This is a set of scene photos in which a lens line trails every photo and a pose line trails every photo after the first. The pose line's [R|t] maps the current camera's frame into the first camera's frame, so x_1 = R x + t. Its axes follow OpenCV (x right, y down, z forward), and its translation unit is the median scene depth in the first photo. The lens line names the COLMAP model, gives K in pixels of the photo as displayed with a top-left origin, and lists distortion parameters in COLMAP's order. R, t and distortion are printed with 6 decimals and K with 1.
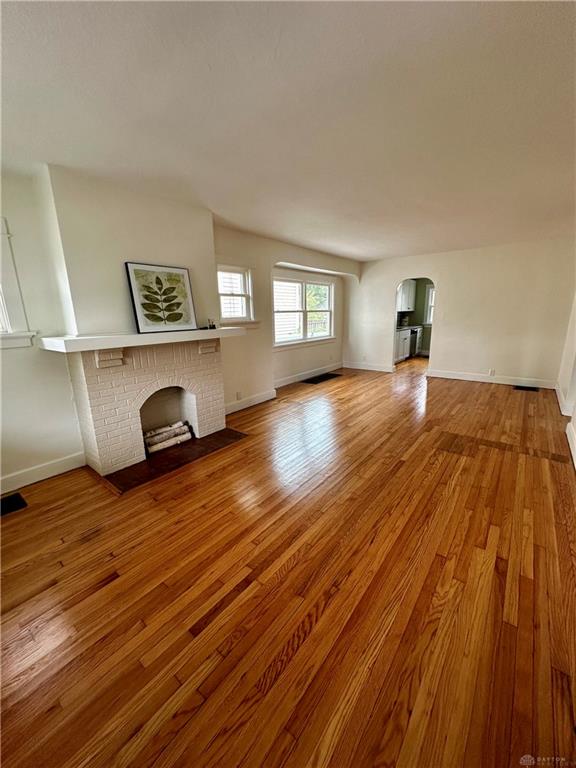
lens RADIAL K [[303.6, 0, 290.0], [0, 303.6, 385.9], [0, 0, 1]] dist [-0.009525, 0.000936]
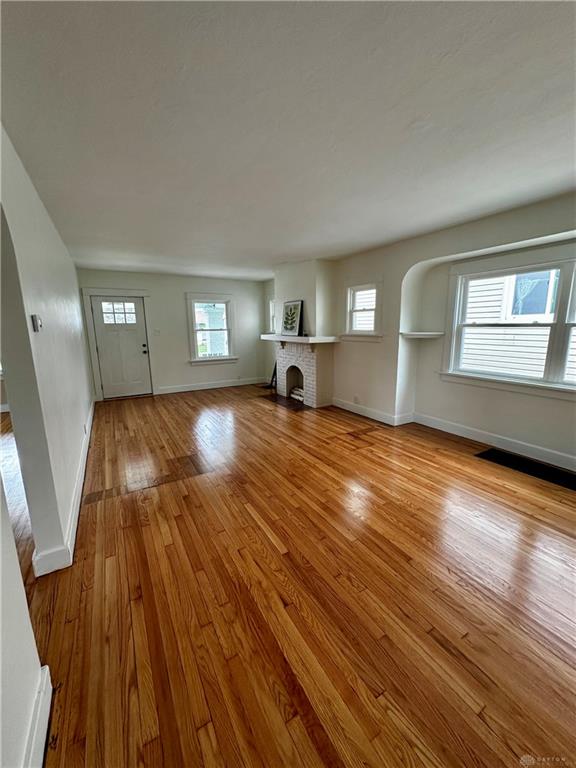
lens RADIAL K [[303.6, 0, 286.1], [0, 303.6, 382.7], [0, 0, 1]] dist [-0.009525, 0.000936]
pose [[-0.369008, 0.195313, -0.908673, 1.407588], [-0.204419, 0.936676, 0.284345, -0.443140], [0.906668, 0.290675, -0.305715, 1.662015]]
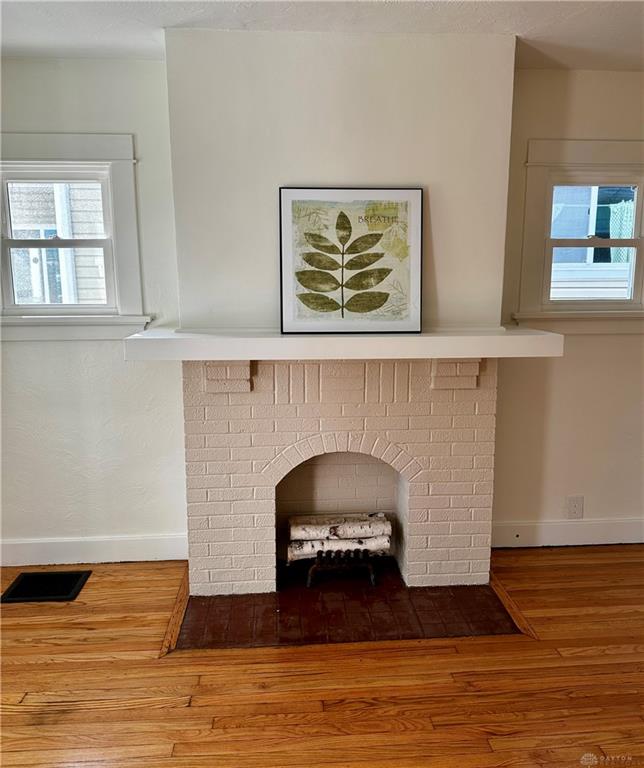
lens RADIAL K [[610.6, 0, 320.1], [0, 610.6, 376.7], [0, 0, 1]] dist [0.041577, -0.017749]
pose [[0.664092, 0.144233, -0.733606, 0.240577], [-0.185323, 0.982350, 0.025376, -0.133070], [0.724318, 0.119102, 0.679101, 0.371695]]
